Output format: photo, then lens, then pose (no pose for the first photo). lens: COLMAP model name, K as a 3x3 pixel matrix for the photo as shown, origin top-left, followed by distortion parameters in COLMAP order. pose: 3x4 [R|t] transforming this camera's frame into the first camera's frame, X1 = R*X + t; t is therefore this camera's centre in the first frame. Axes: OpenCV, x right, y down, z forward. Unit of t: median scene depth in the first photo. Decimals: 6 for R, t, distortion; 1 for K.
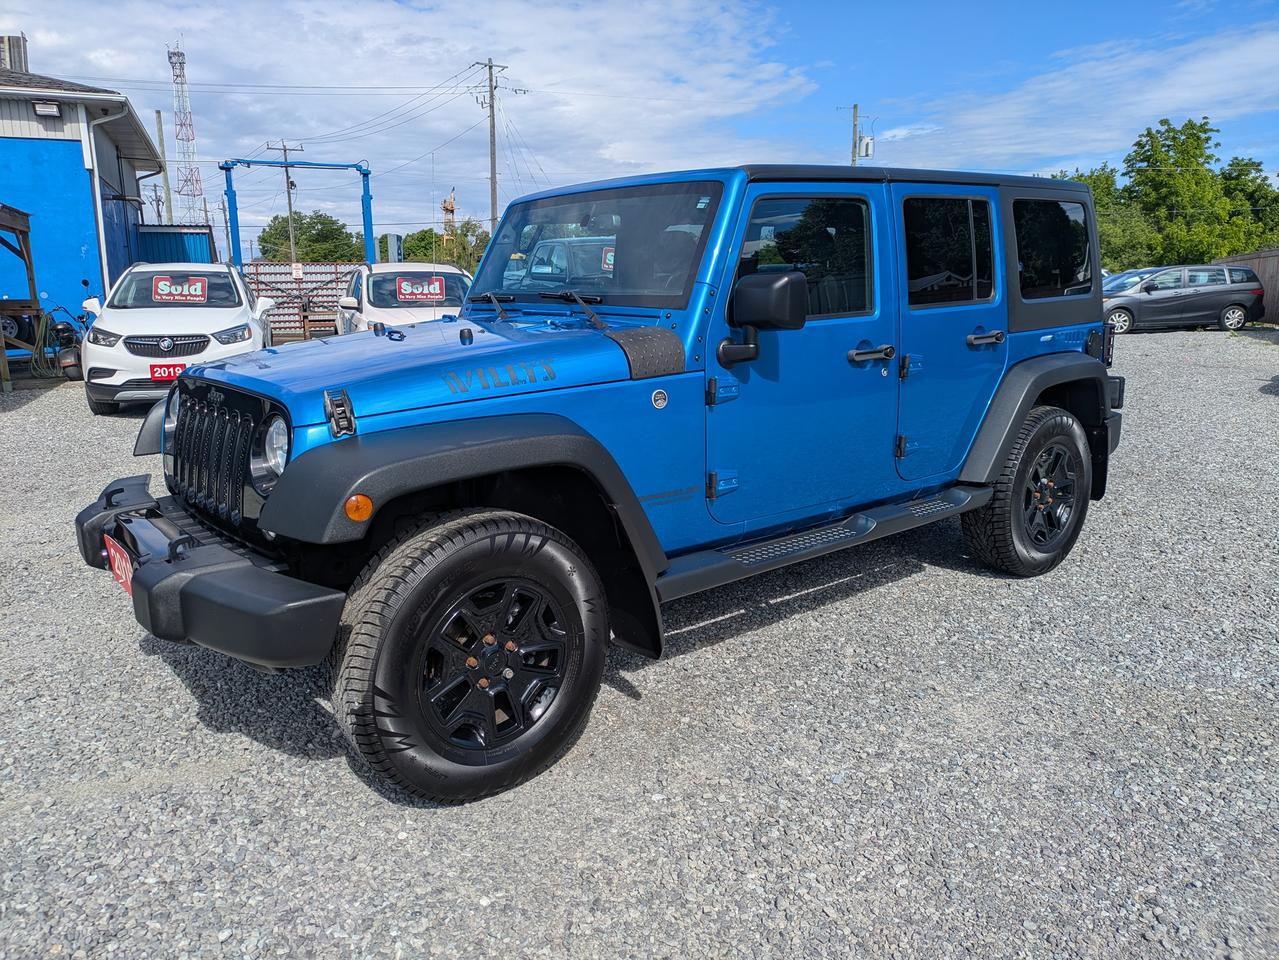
lens RADIAL K [[931.3, 0, 618.6], [0, 931.3, 462.2], [0, 0, 1]] dist [0.019691, -0.004673]
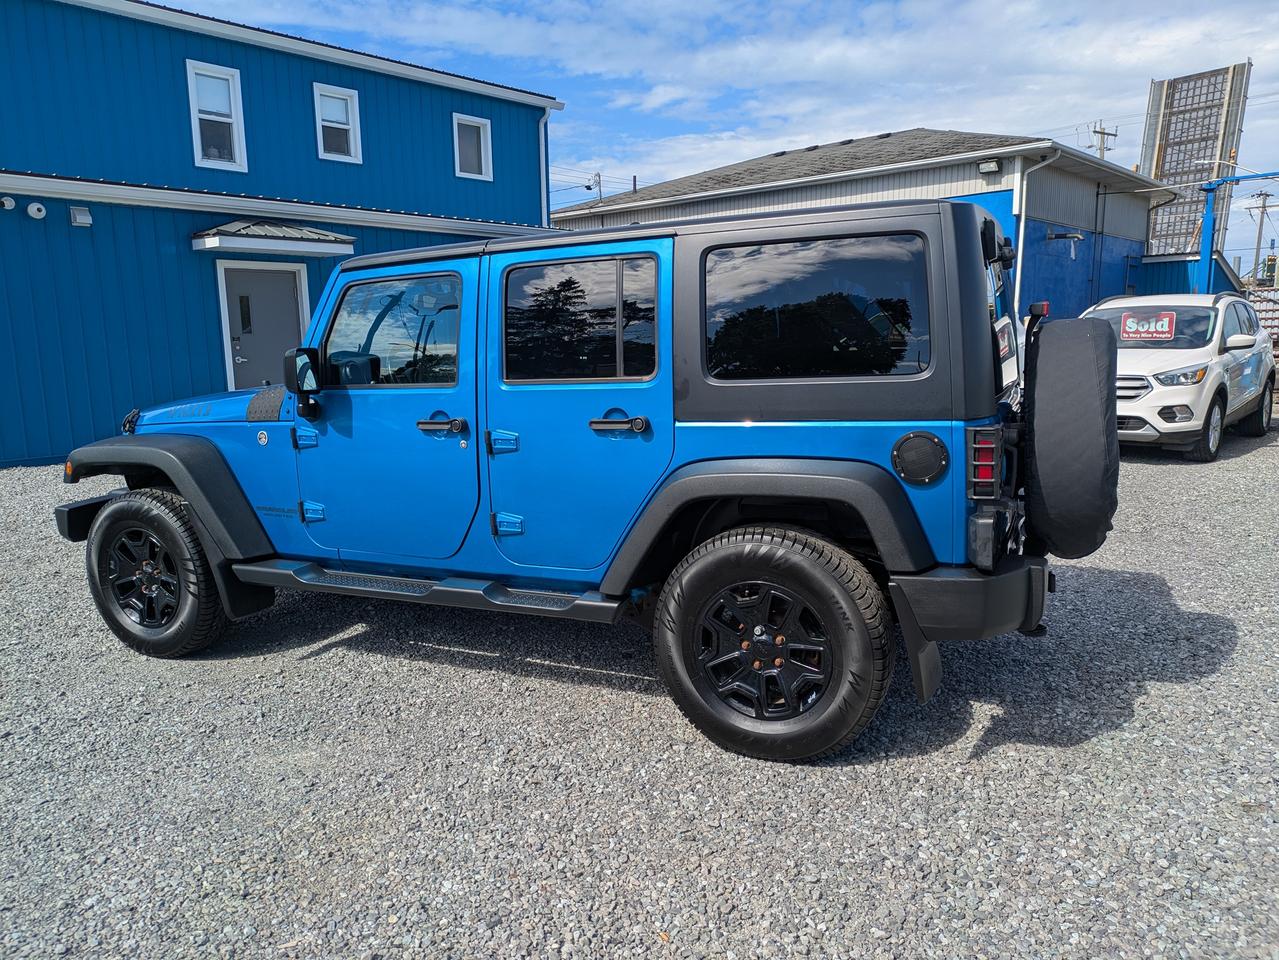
lens RADIAL K [[931.3, 0, 622.4], [0, 931.3, 490.5], [0, 0, 1]] dist [0.019691, -0.004673]
pose [[0.424792, 0.151786, -0.892476, 0.257831], [-0.150063, 0.984012, 0.095928, -0.034700], [0.892767, 0.093178, 0.440778, 0.146674]]
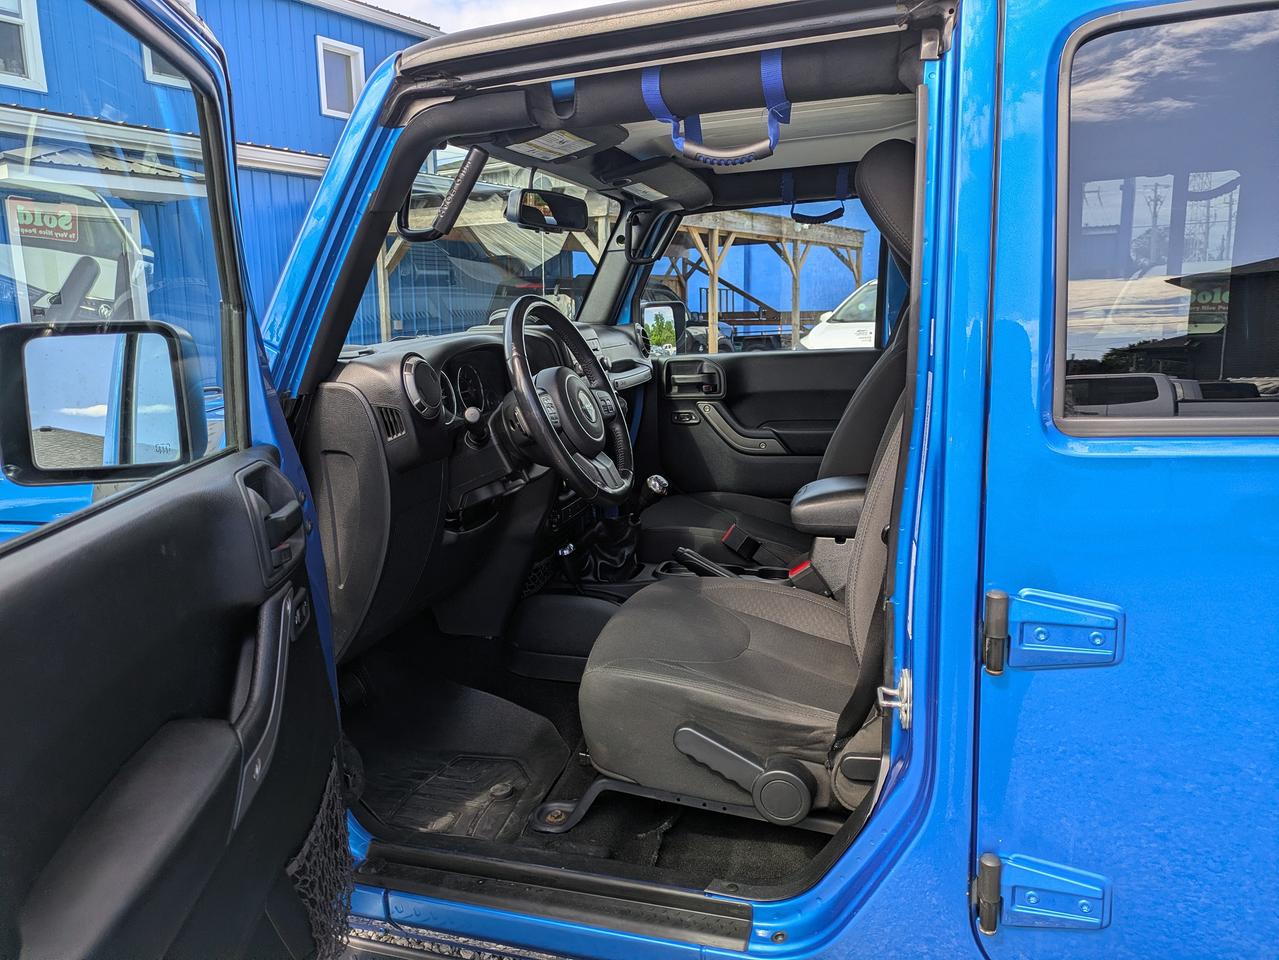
lens RADIAL K [[931.3, 0, 620.2], [0, 931.3, 483.8], [0, 0, 1]] dist [0.019691, -0.004673]
pose [[0.564619, 0.153472, -0.810957, 0.097536], [-0.139152, 0.986195, 0.089752, -0.032472], [0.813537, 0.062171, 0.578181, 0.154197]]
